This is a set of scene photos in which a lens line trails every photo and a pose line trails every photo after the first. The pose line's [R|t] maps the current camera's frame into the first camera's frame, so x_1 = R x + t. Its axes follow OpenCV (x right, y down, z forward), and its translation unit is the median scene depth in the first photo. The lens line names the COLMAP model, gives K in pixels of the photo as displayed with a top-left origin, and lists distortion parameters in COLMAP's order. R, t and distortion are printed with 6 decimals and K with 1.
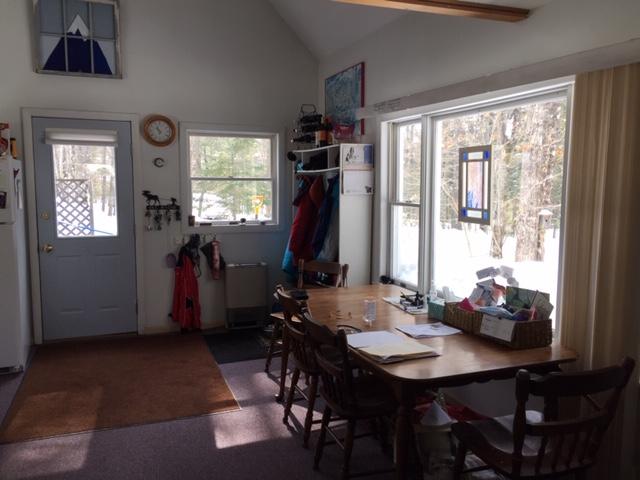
lens RADIAL K [[543.1, 0, 321.2], [0, 543.1, 239.9], [0, 0, 1]] dist [0.036931, -0.029134]
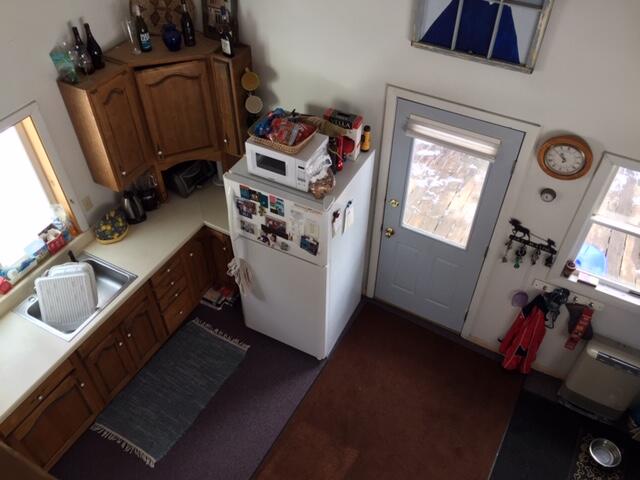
lens RADIAL K [[543.1, 0, 320.4], [0, 543.1, 239.9], [0, 0, 1]] dist [0.036931, -0.029134]
pose [[0.641594, 0.544334, -0.540423, -0.091910], [-0.080212, 0.748303, 0.658490, -0.517961], [0.762839, -0.379135, 0.523769, 0.438352]]
